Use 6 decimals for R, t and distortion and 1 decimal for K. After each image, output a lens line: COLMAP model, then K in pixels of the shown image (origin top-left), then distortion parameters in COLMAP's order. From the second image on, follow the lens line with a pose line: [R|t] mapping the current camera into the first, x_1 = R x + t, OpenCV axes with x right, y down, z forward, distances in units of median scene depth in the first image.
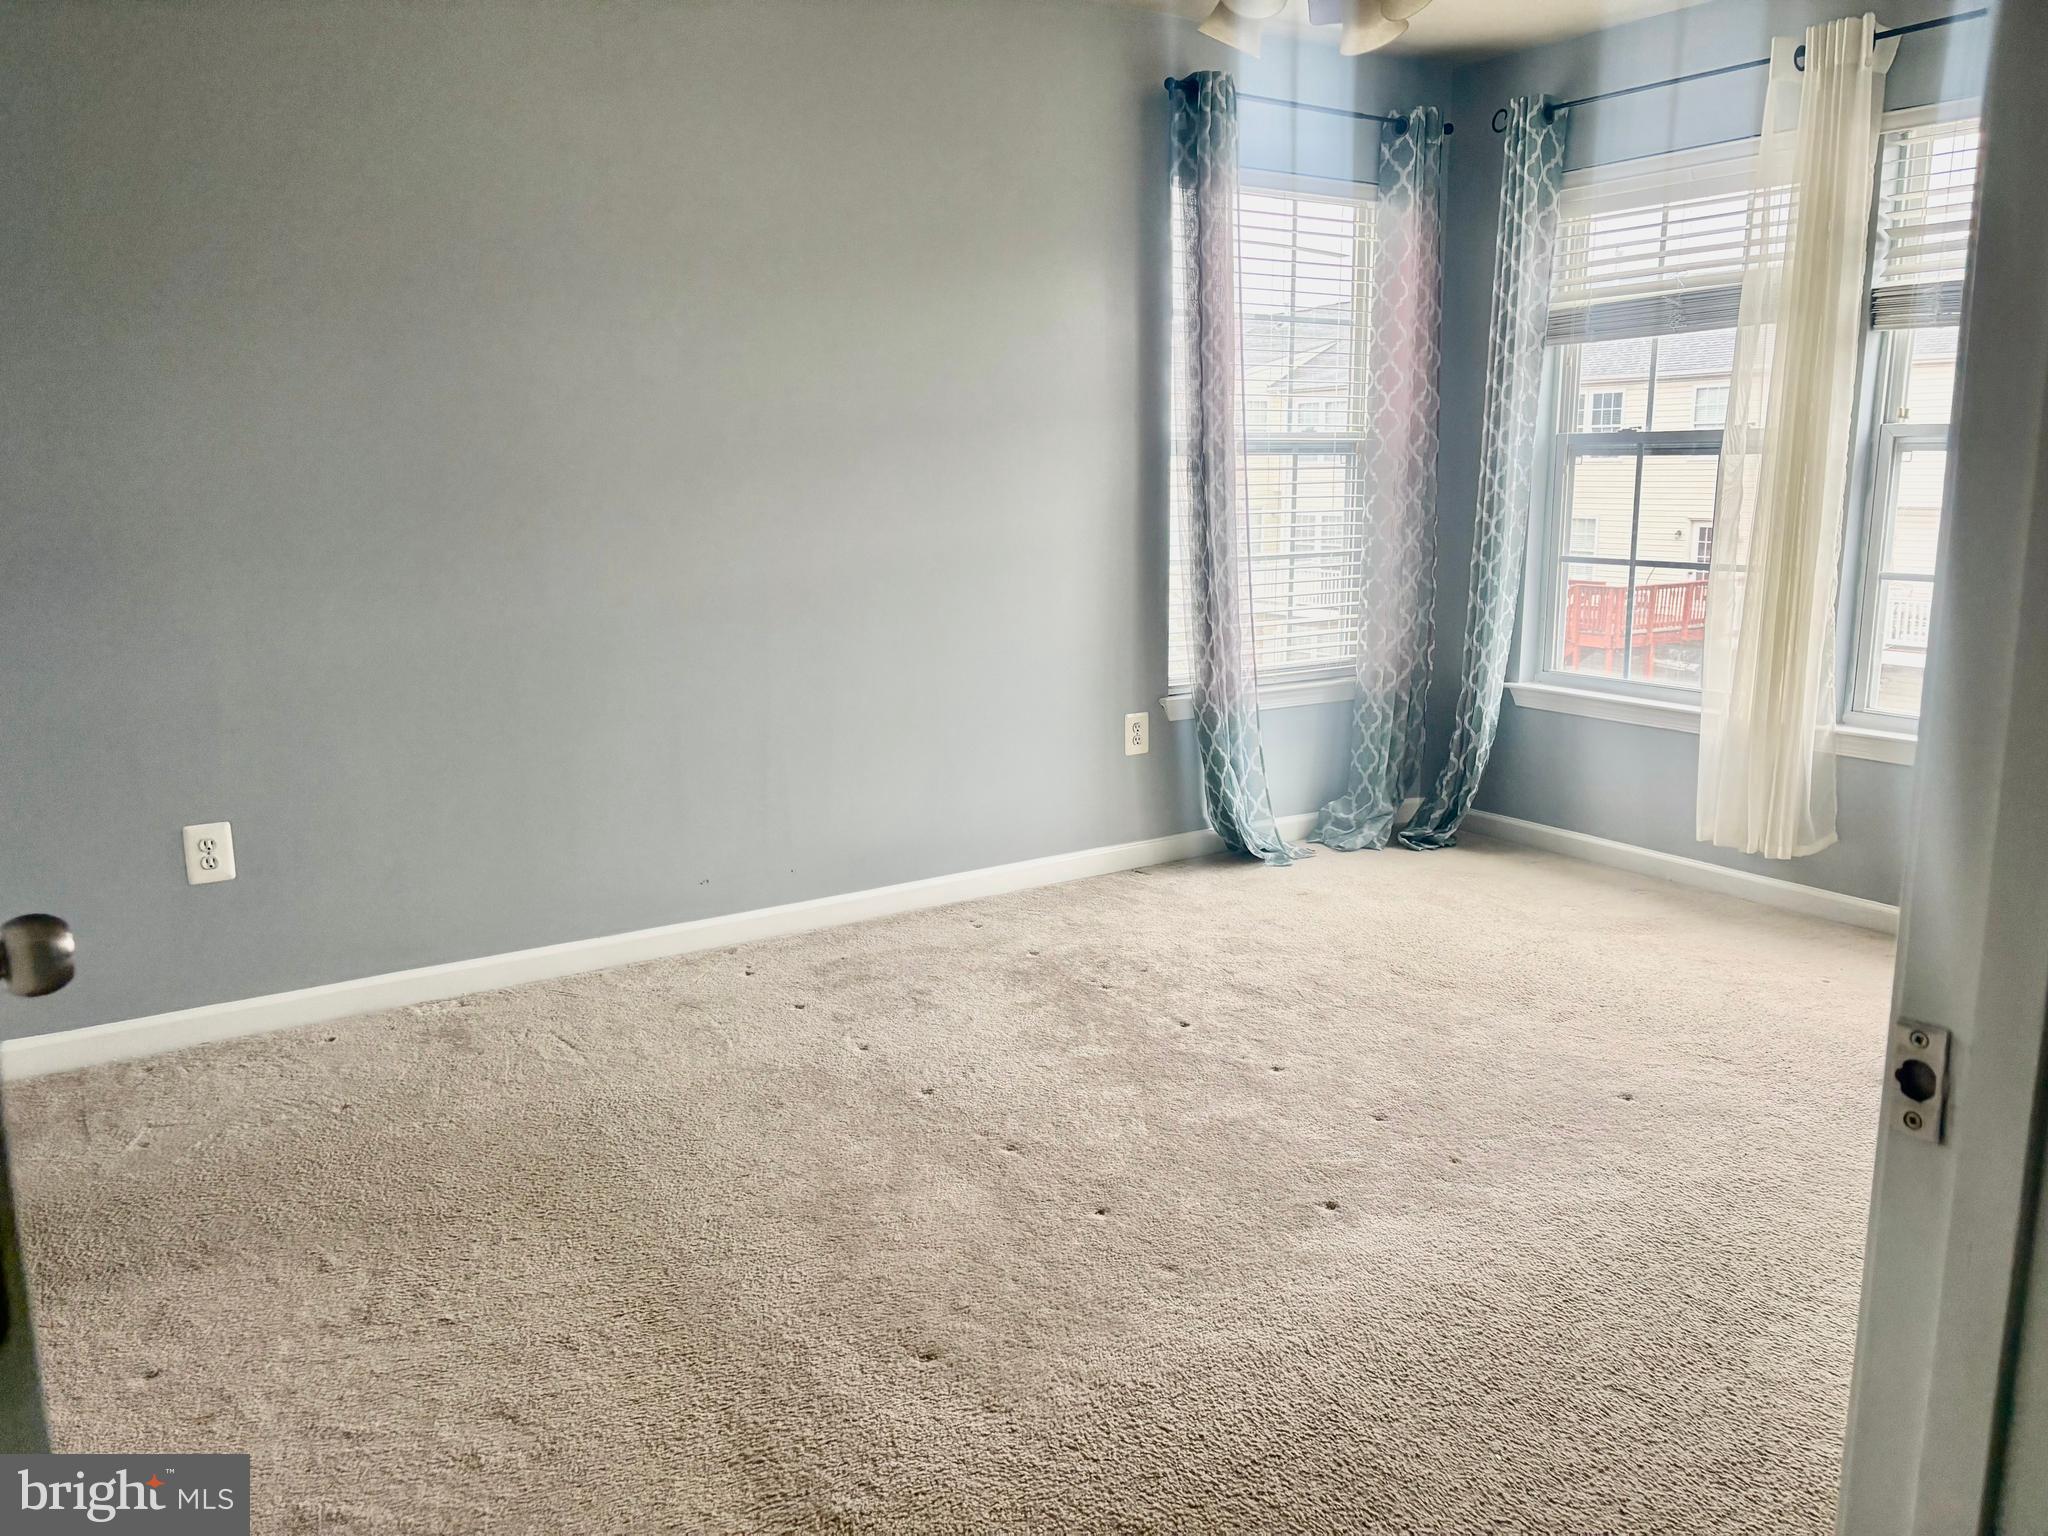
lens RADIAL K [[1554.6, 0, 1035.2], [0, 1554.6, 758.7], [0, 0, 1]] dist [0.003487, -0.000158]
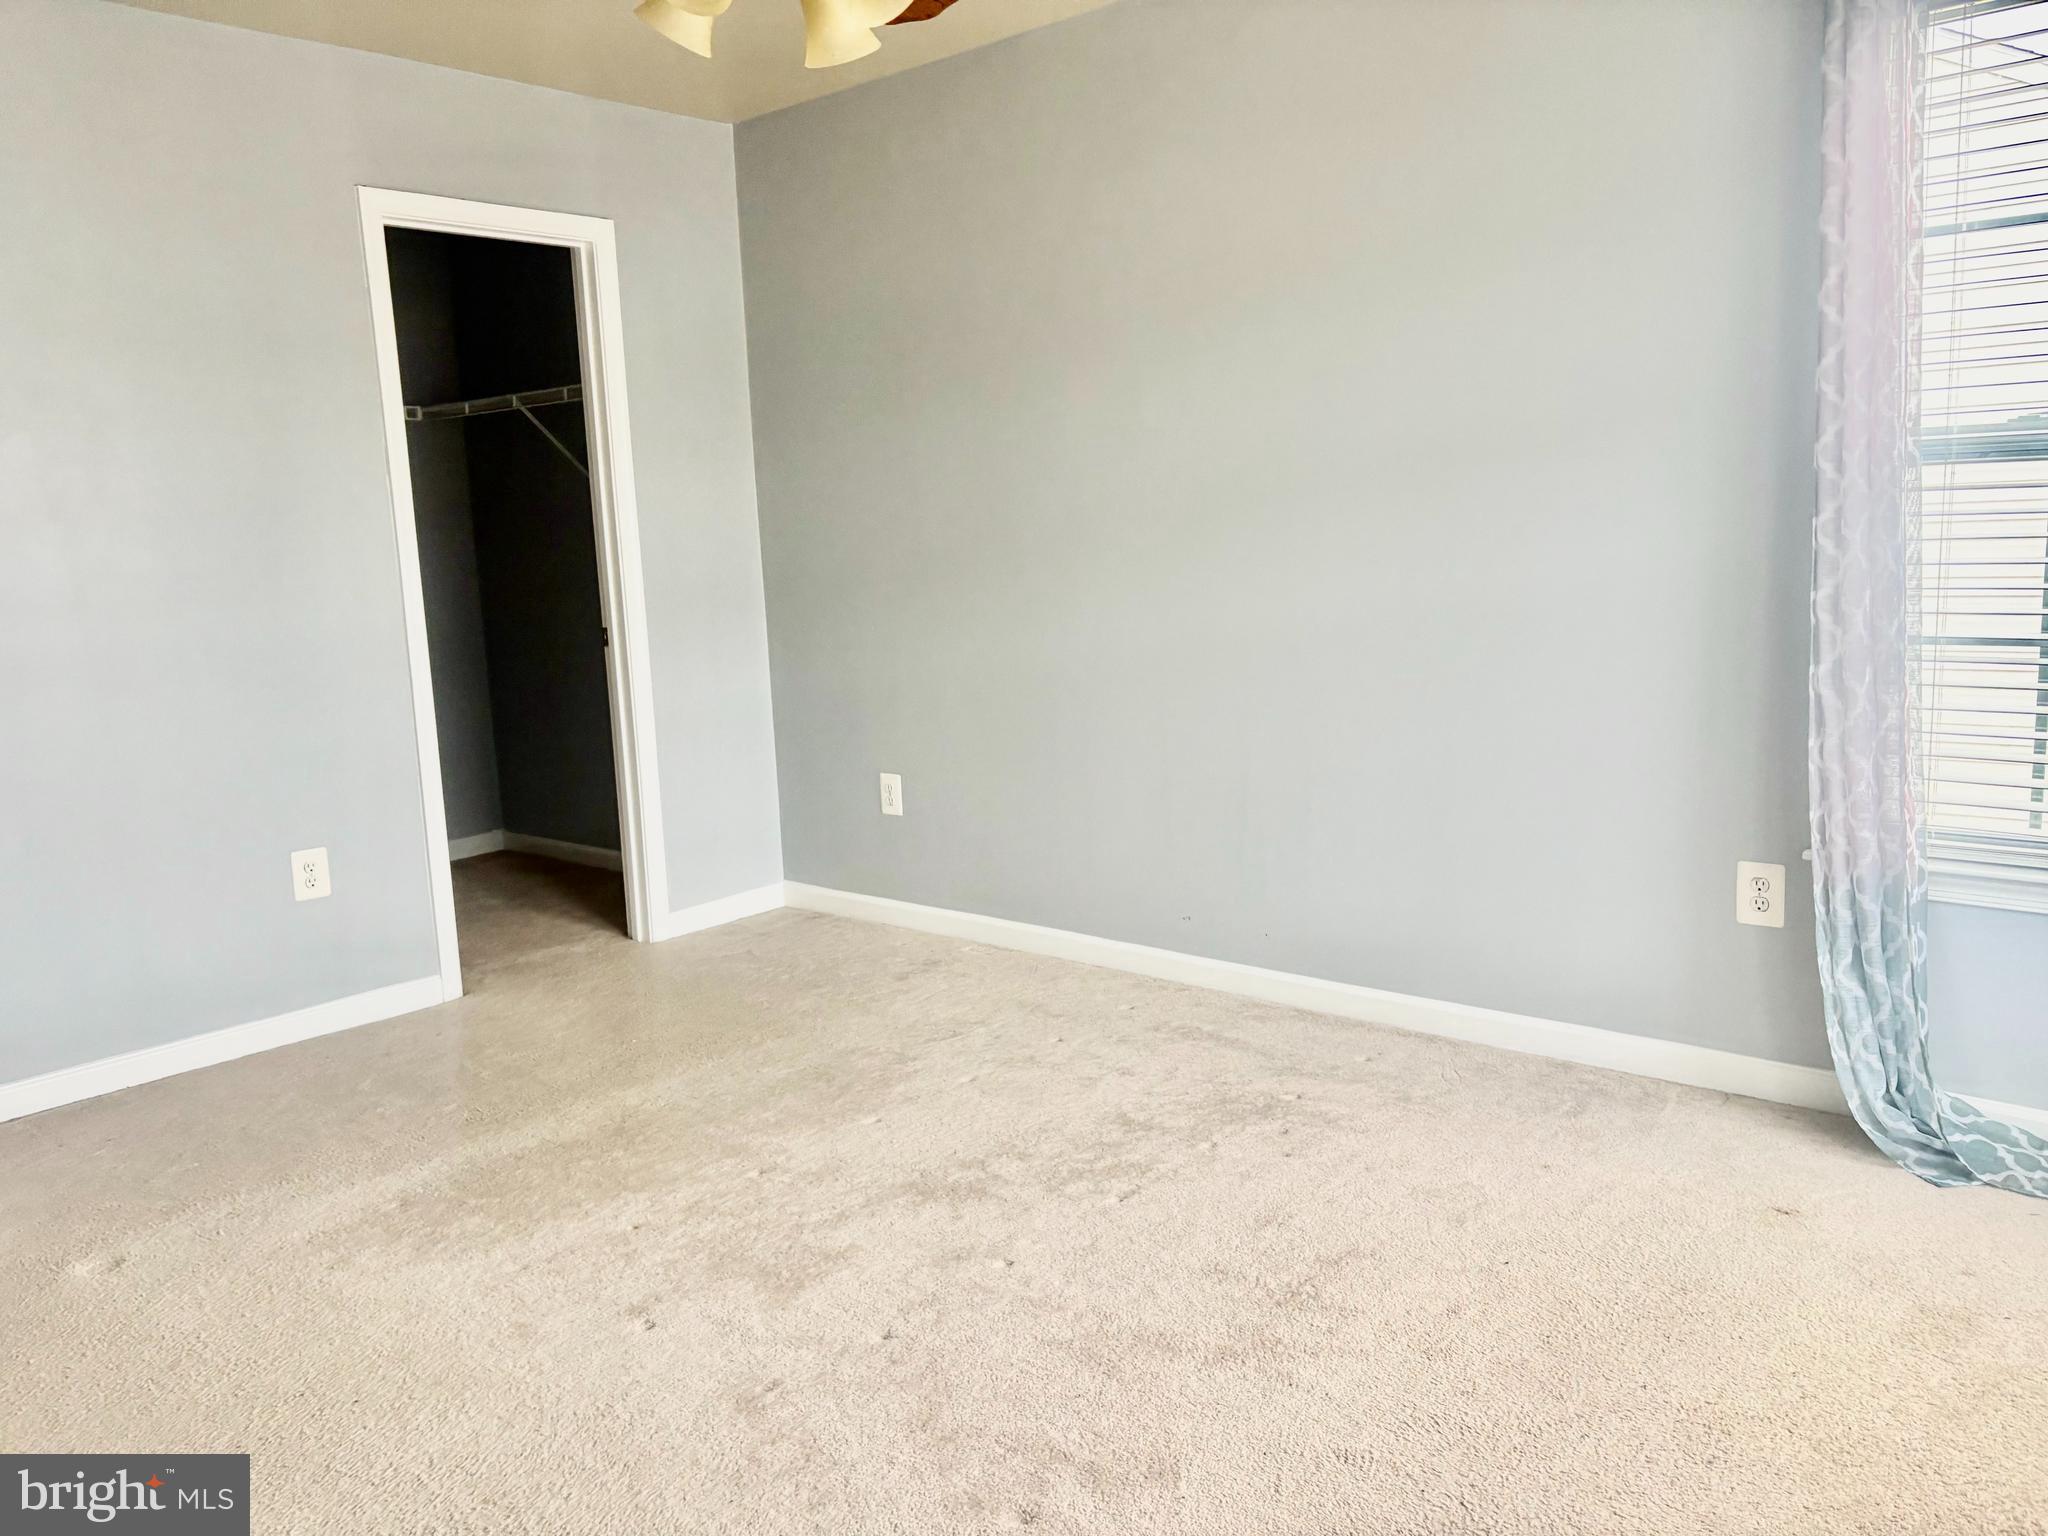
lens RADIAL K [[1554.6, 0, 1035.2], [0, 1554.6, 758.7], [0, 0, 1]] dist [0.003487, -0.000158]
pose [[0.245392, 0.138964, -0.959412, 0.624370], [-0.136837, 0.984729, 0.107632, -0.103423], [0.959718, 0.104871, 0.260660, 0.537316]]
